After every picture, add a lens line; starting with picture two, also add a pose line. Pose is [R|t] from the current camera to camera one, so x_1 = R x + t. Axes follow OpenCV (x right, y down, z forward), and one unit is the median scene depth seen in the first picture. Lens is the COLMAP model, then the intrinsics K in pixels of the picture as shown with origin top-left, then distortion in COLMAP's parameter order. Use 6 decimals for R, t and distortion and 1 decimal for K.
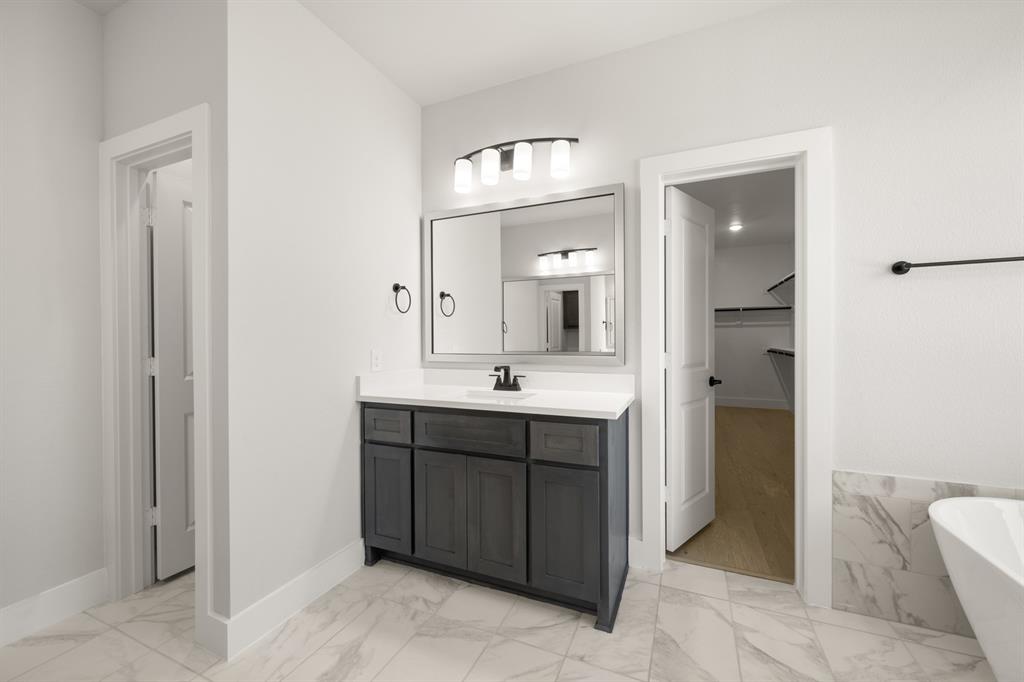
lens RADIAL K [[403.1, 0, 514.0], [0, 403.1, 339.0], [0, 0, 1]] dist [0.000249, -0.000082]
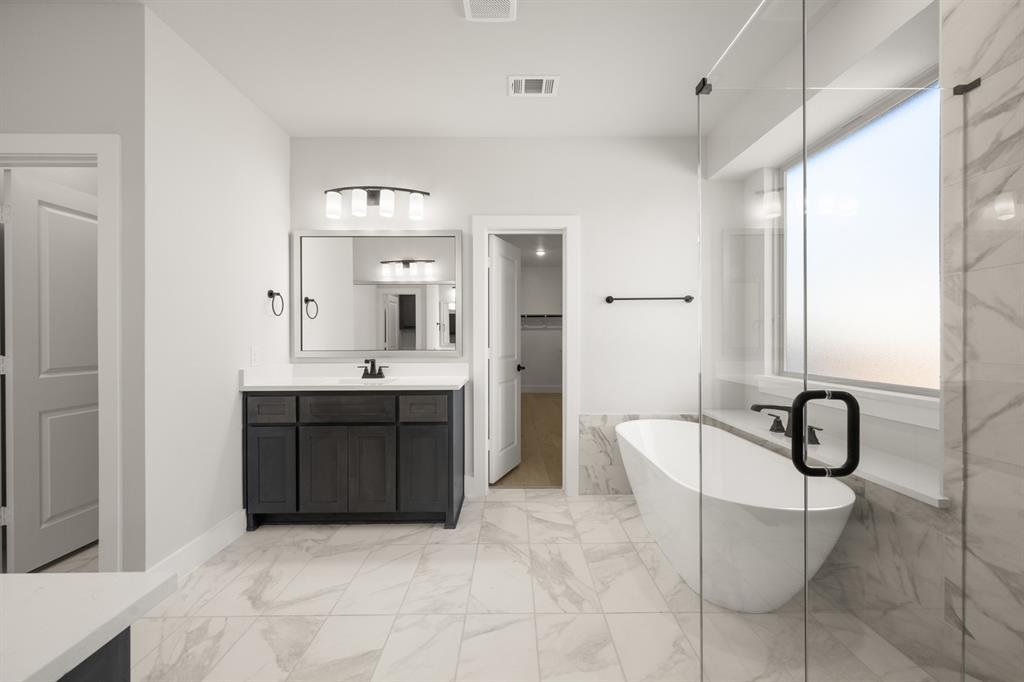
lens RADIAL K [[403.1, 0, 514.0], [0, 403.1, 339.0], [0, 0, 1]] dist [0.000249, -0.000082]
pose [[0.914110, 0.002053, 0.405462, -0.138667], [-0.001713, 0.999998, -0.001201, 0.003296], [-0.405463, 0.000403, 0.914111, -0.387984]]
